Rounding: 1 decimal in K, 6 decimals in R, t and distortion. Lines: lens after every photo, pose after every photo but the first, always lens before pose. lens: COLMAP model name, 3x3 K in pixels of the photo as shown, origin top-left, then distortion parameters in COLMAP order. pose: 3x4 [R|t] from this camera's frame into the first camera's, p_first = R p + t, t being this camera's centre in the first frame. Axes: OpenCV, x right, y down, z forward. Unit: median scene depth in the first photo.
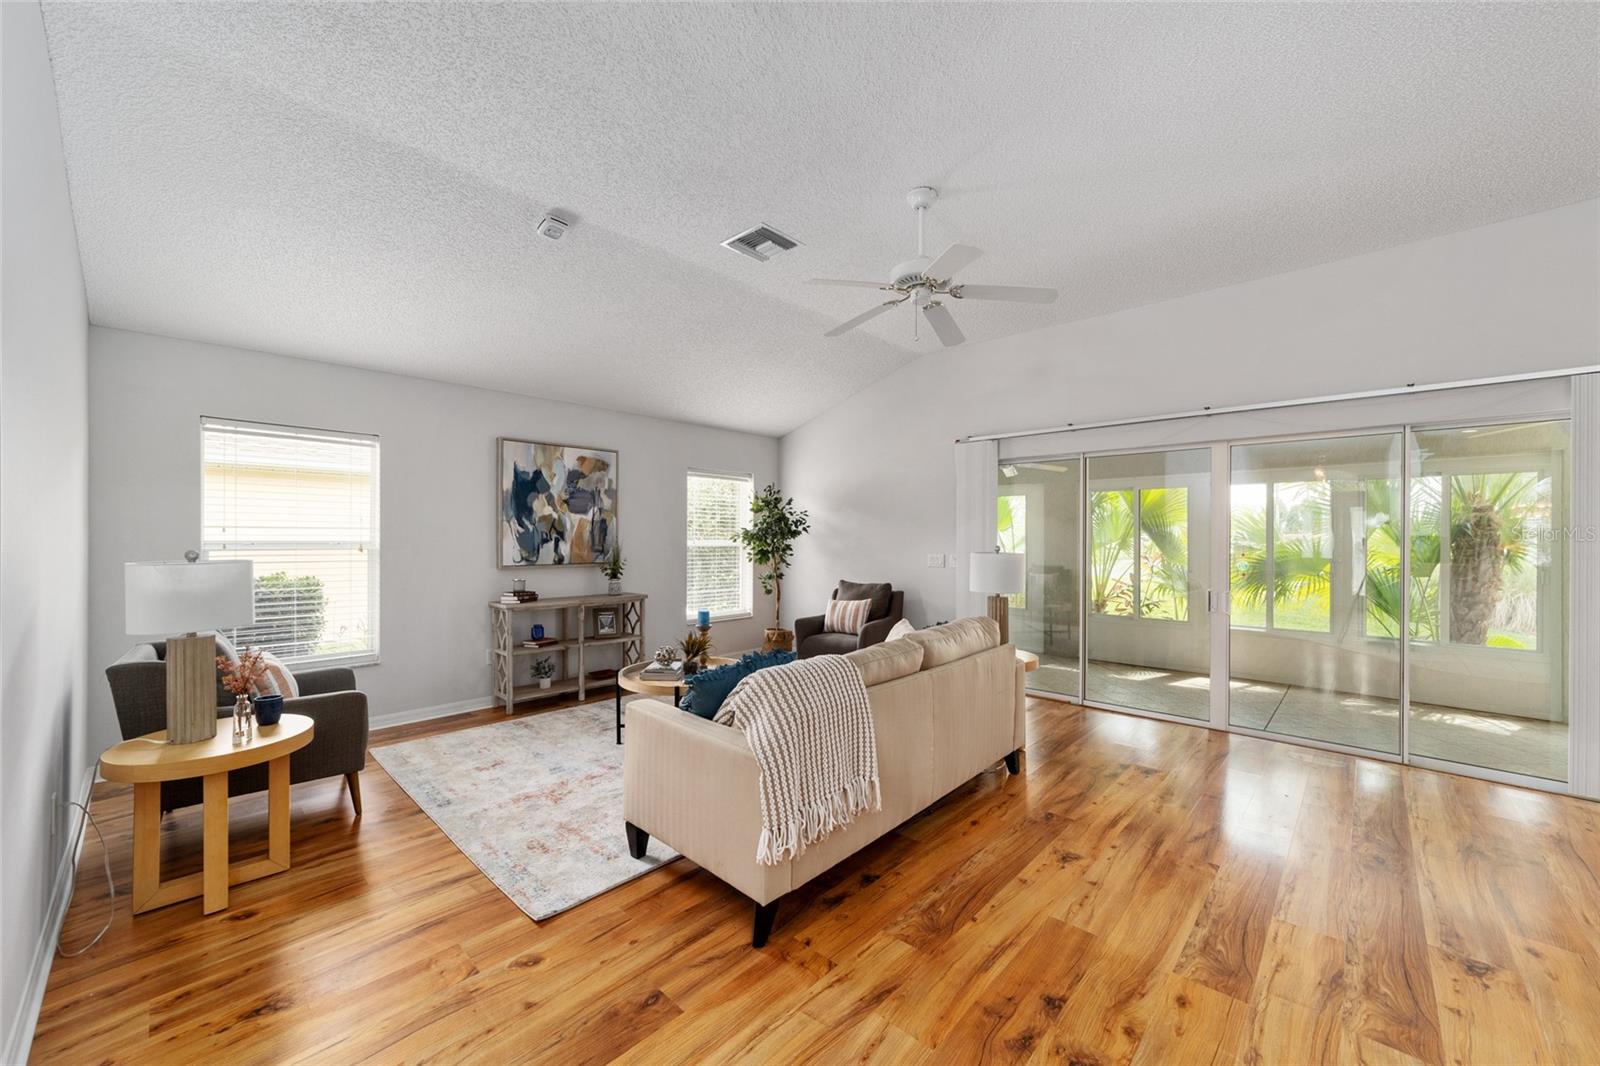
lens RADIAL K [[613.0, 0, 799.9], [0, 613.0, 537.3], [0, 0, 1]] dist [-0.016018, 0.008710]
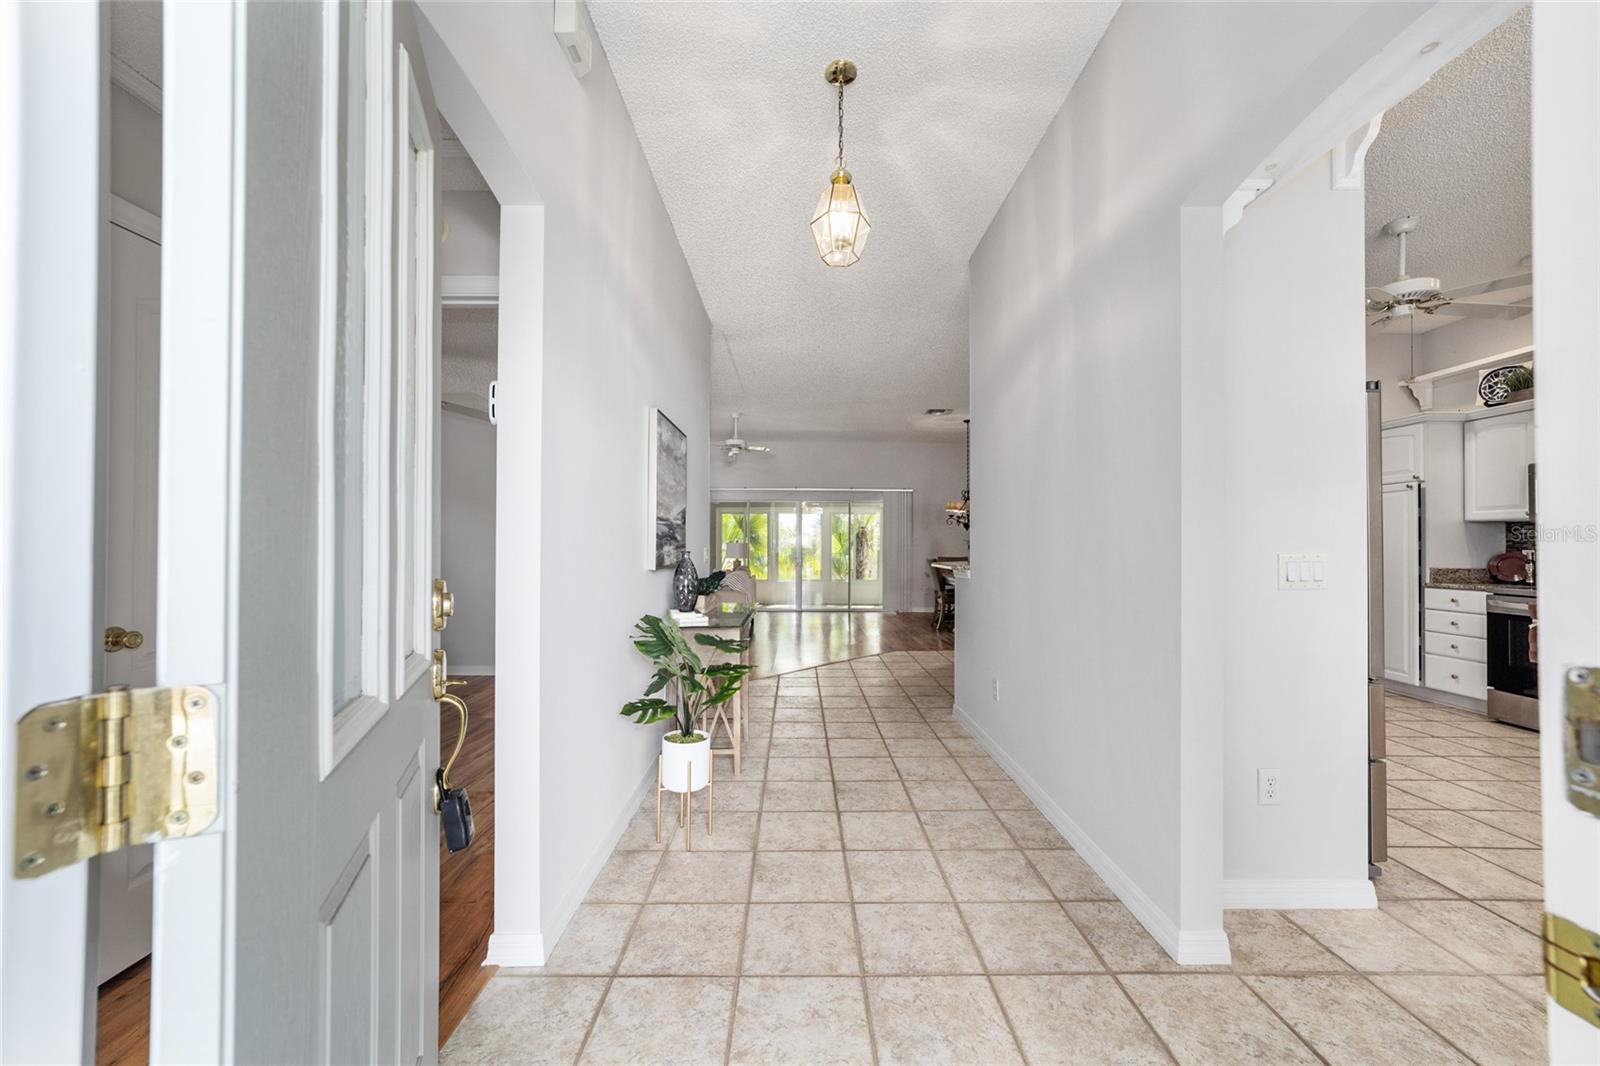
lens RADIAL K [[613.0, 0, 799.9], [0, 613.0, 537.3], [0, 0, 1]] dist [-0.016018, 0.008710]
pose [[0.727762, 0.009323, 0.685766, -0.912805], [-0.001159, 0.999923, -0.012363, 0.024101], [-0.685828, 0.008202, 0.727717, -0.751775]]
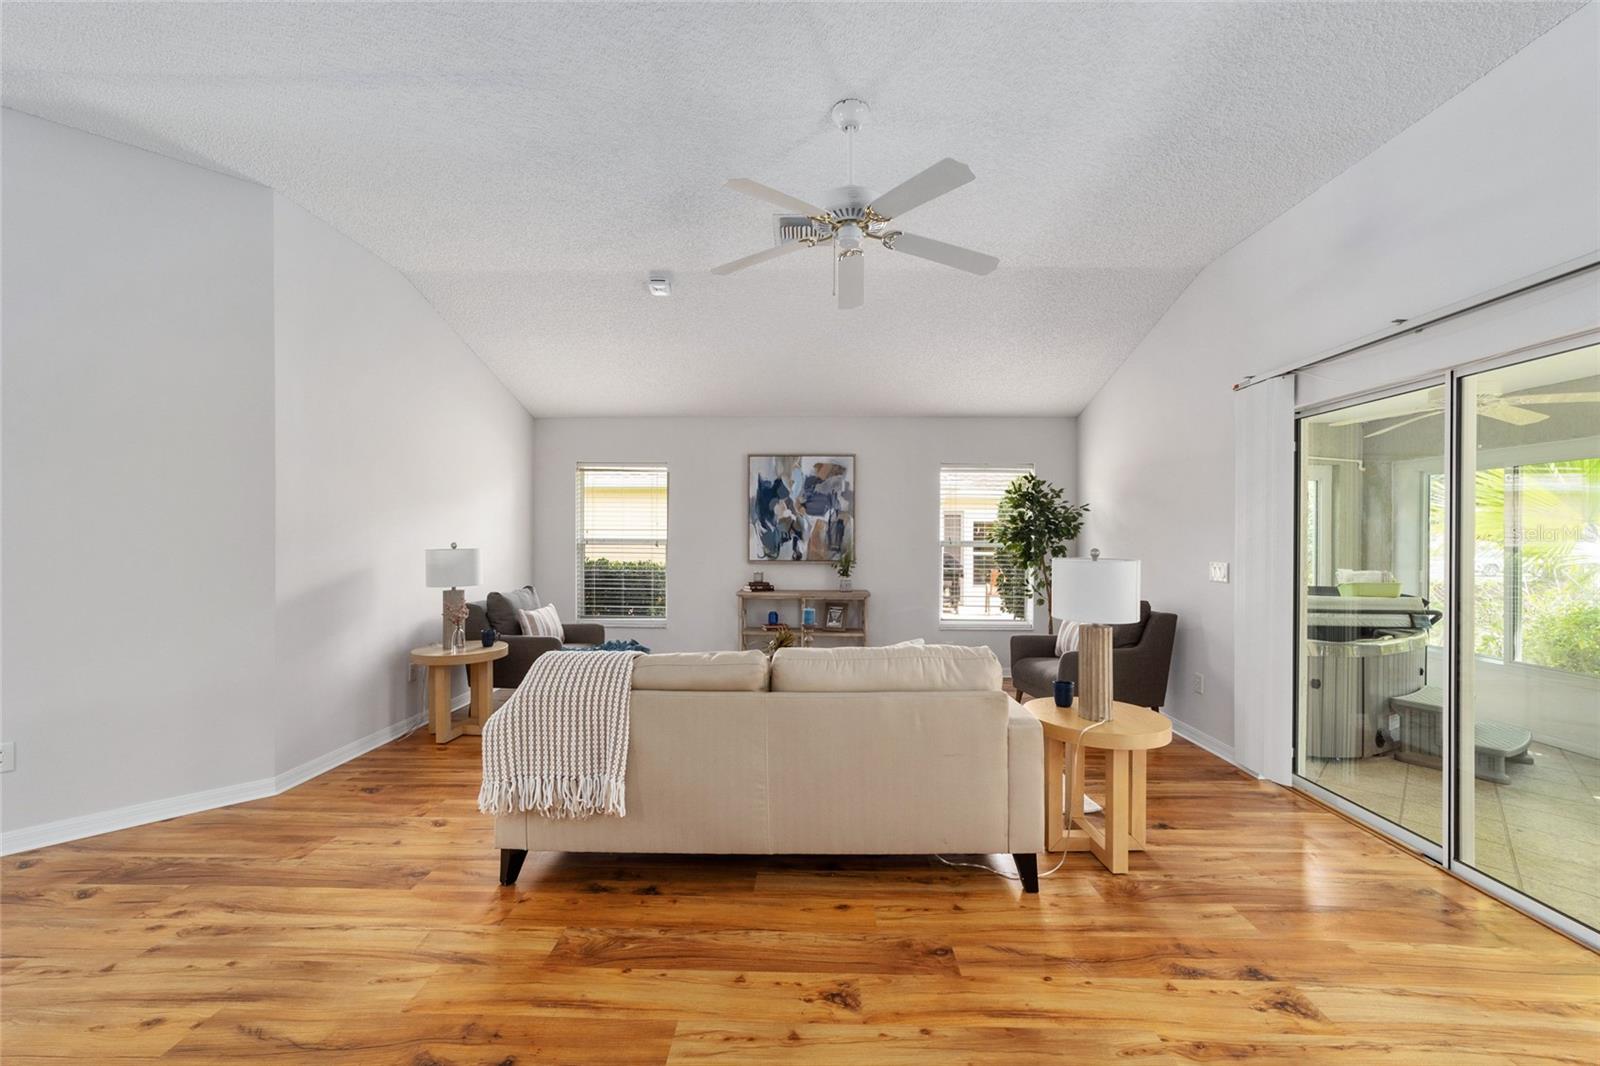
lens RADIAL K [[613.0, 0, 799.9], [0, 613.0, 537.3], [0, 0, 1]] dist [-0.016018, 0.008710]
pose [[0.662635, 0.000225, -0.748942, 0.460296], [-0.001625, 0.999998, -0.001138, 0.002344], [0.748940, 0.001971, 0.662635, 0.252280]]
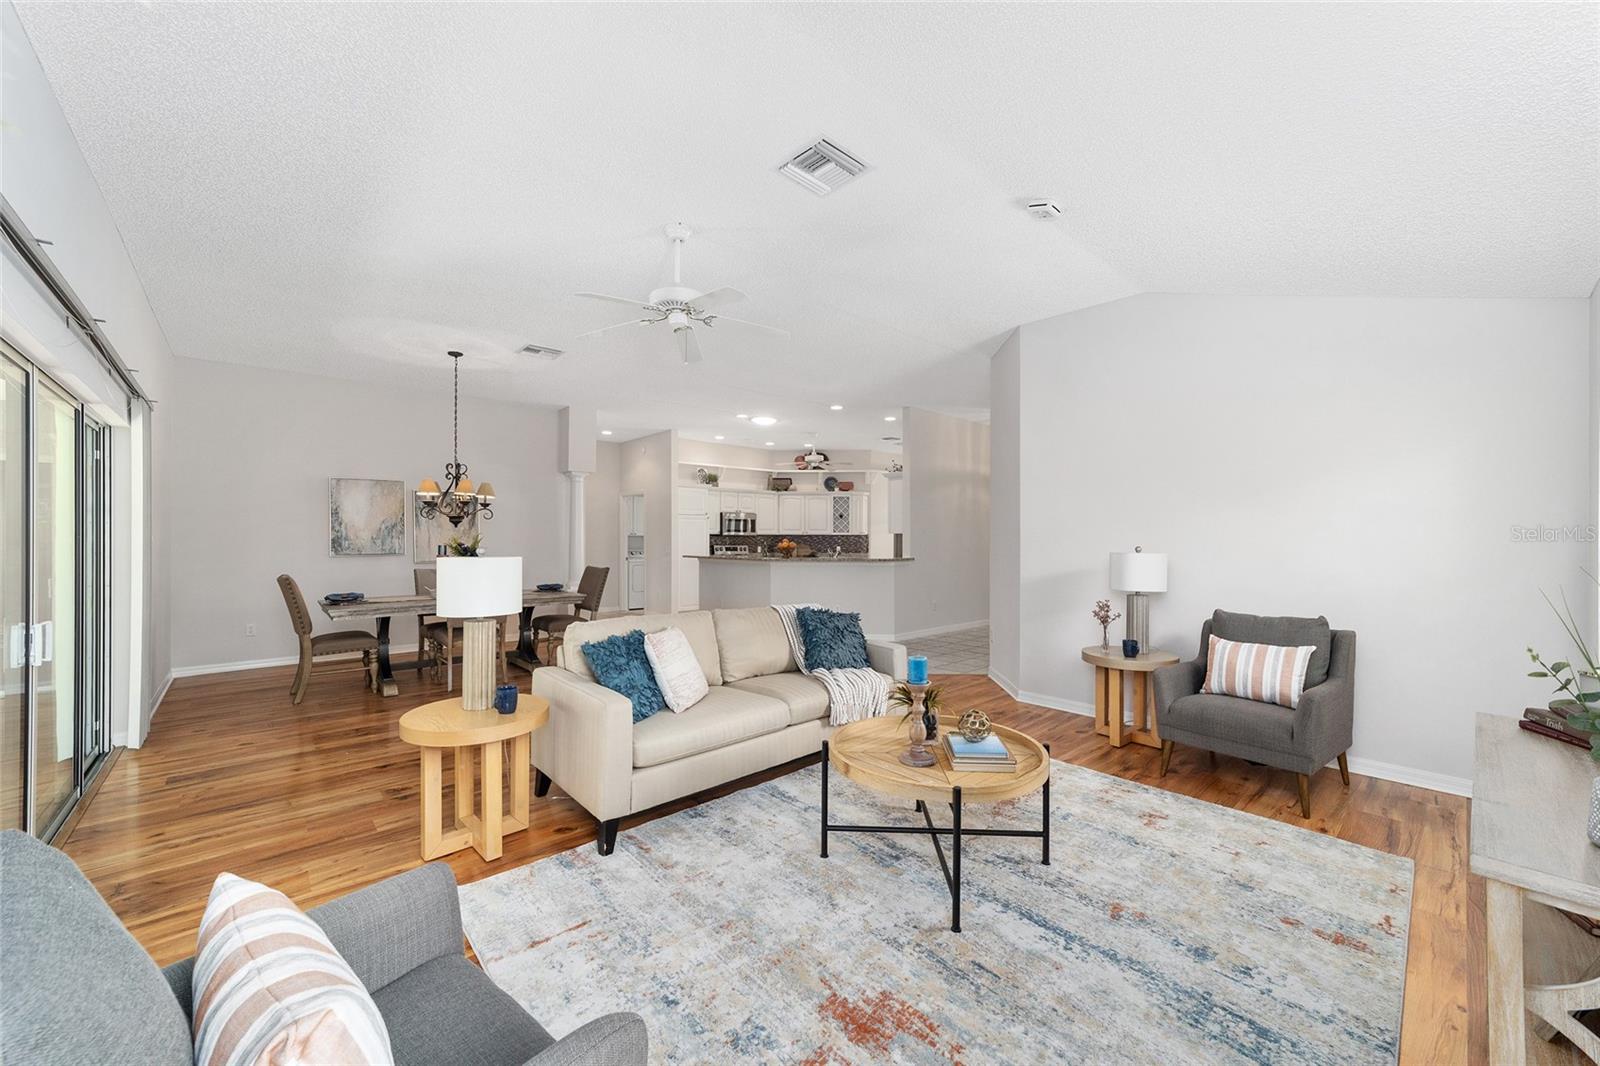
lens RADIAL K [[613.0, 0, 799.9], [0, 613.0, 537.3], [0, 0, 1]] dist [-0.016018, 0.008710]
pose [[-0.996491, -0.004155, 0.083591, -0.075672], [-0.004289, 0.999990, -0.001431, 0.000636], [-0.083585, -0.001784, -0.996499, 1.261925]]
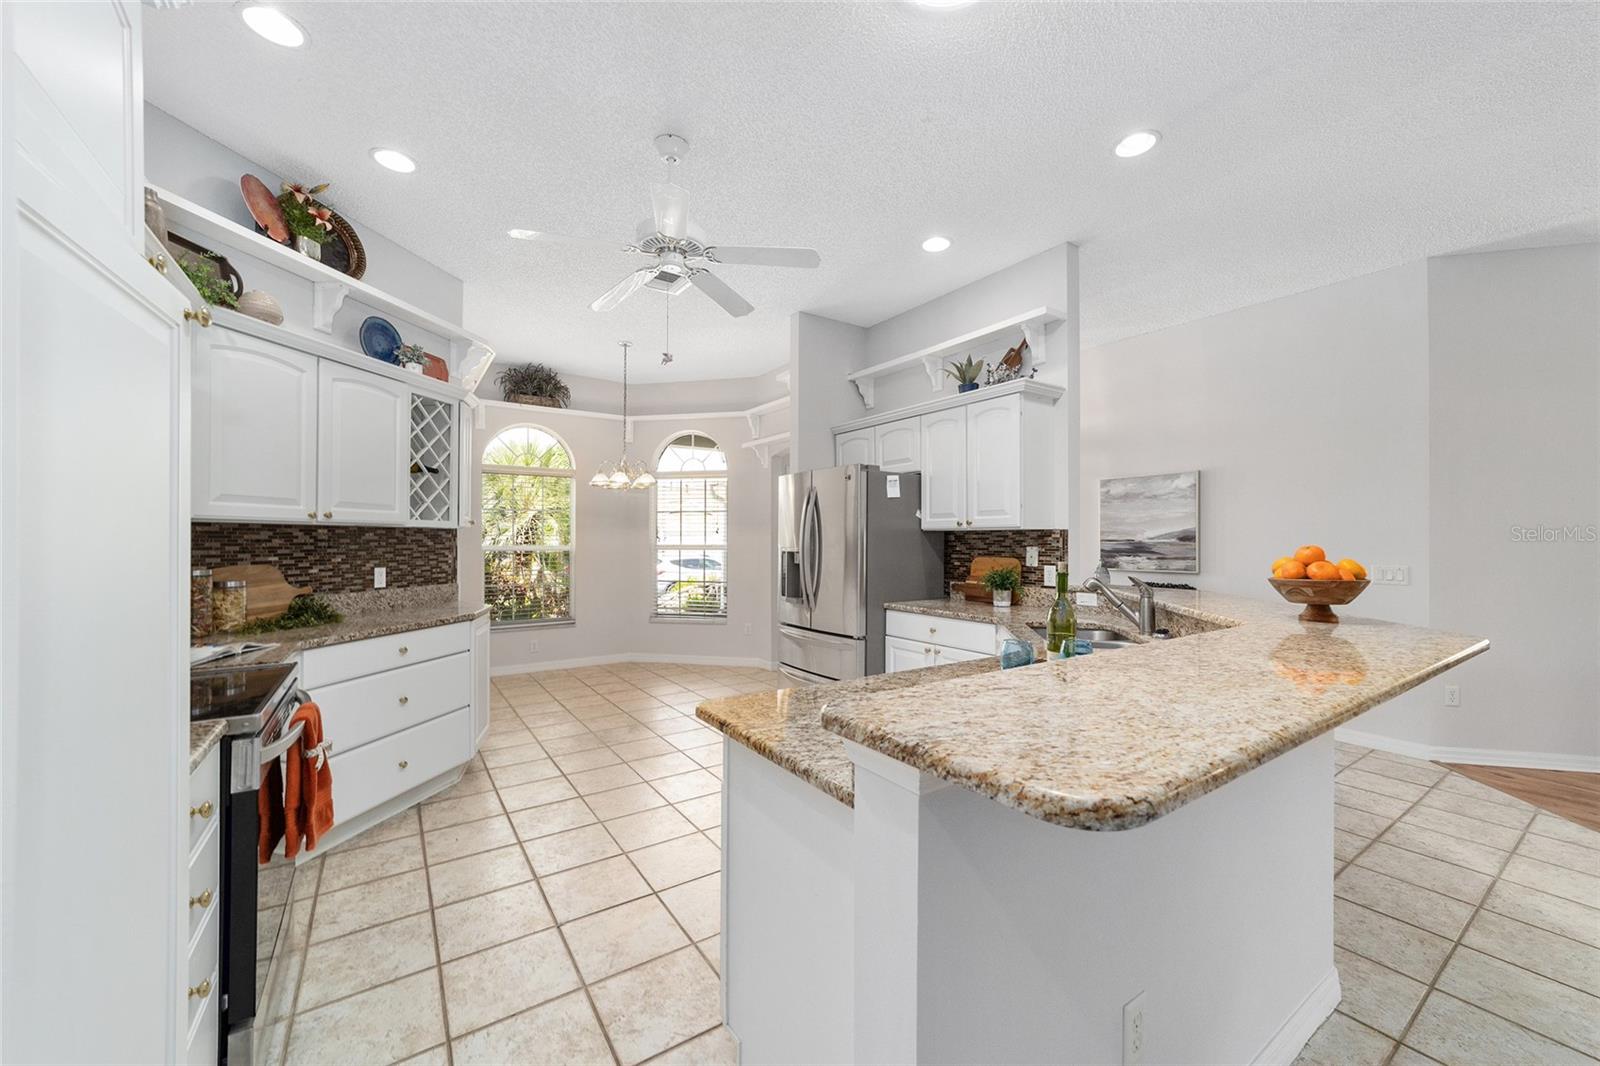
lens RADIAL K [[609.8, 0, 799.0], [0, 609.8, 538.8], [0, 0, 1]] dist [-0.019052, 0.007746]
pose [[-0.220225, -0.005815, -0.975432, 0.527865], [-0.003638, 0.999980, -0.005140, 0.002618], [0.975442, 0.002416, -0.220242, -0.499242]]
